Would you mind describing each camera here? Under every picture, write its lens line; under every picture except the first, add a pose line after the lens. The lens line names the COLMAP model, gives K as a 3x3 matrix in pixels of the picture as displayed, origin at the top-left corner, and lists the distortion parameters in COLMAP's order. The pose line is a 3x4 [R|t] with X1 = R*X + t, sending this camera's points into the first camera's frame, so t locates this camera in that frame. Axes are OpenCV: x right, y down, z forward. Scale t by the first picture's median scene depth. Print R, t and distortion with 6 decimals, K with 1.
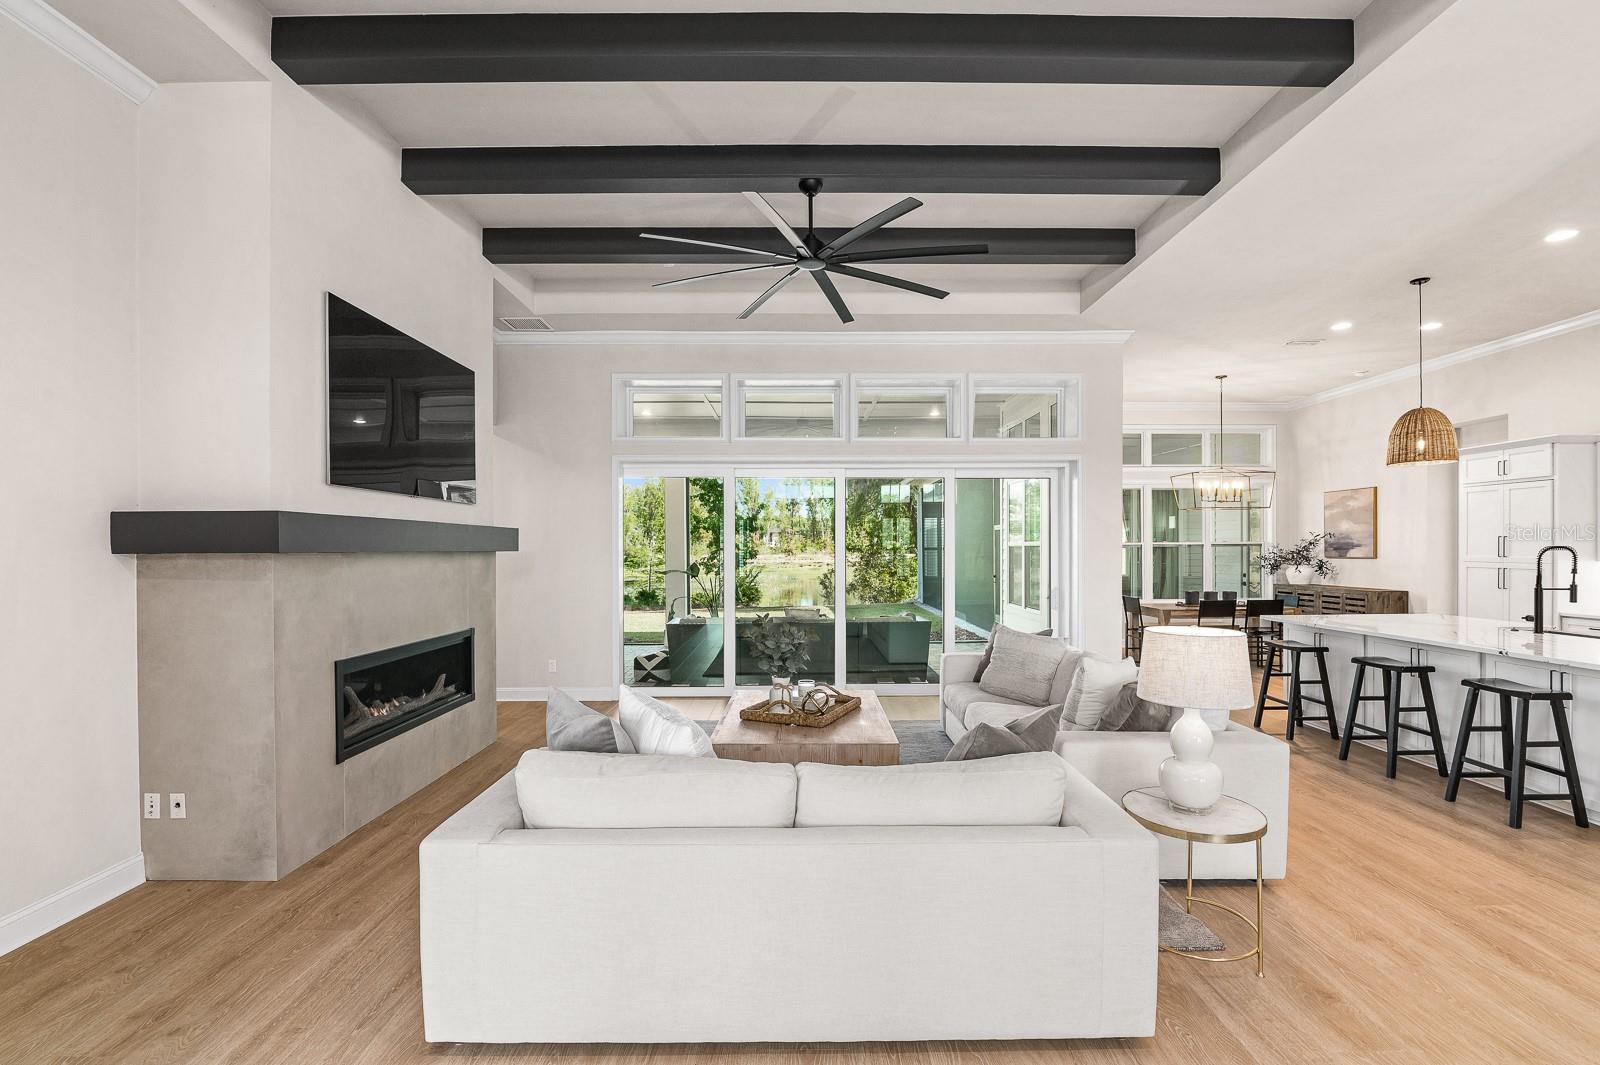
lens RADIAL K [[739.6, 0, 806.4], [0, 739.6, 549.6], [0, 0, 1]] dist [-0.021589, 0.003474]
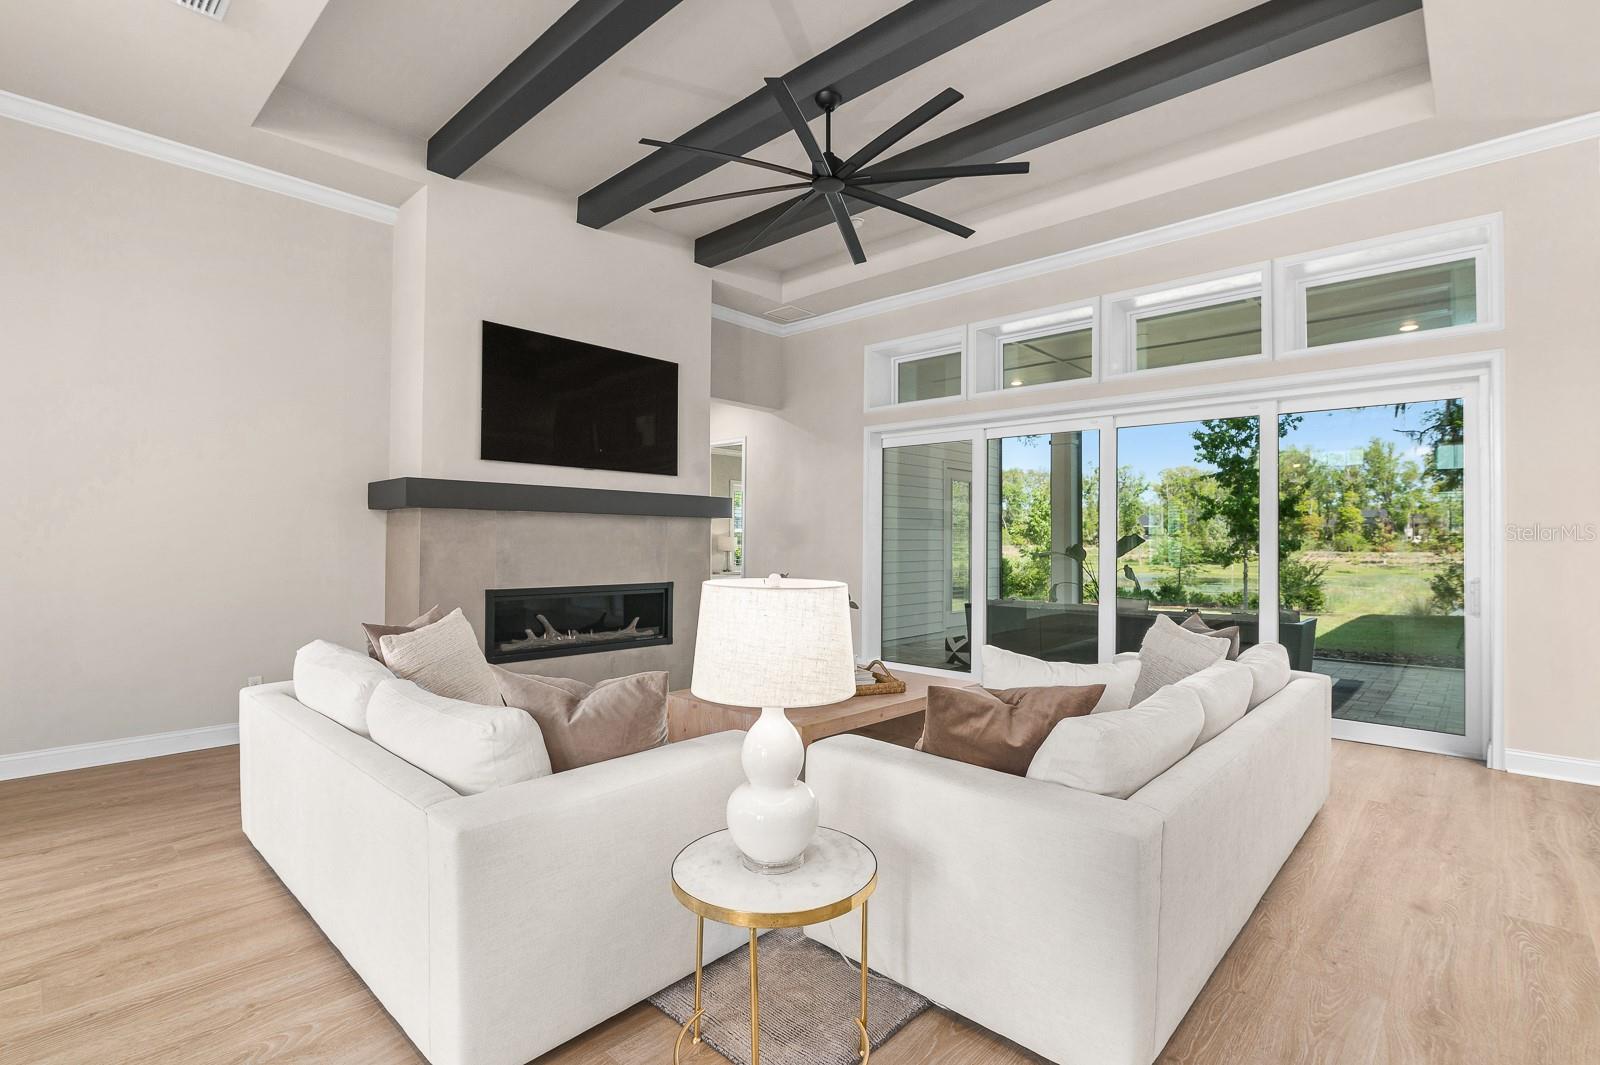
lens RADIAL K [[739.6, 0, 769.9], [0, 739.6, 525.2], [0, 0, 1]] dist [-0.021589, 0.003474]
pose [[0.718941, -0.006695, -0.695039, 0.469635], [-0.009580, 0.999763, -0.019540, 0.037483], [0.695005, 0.020706, 0.718707, 0.262044]]
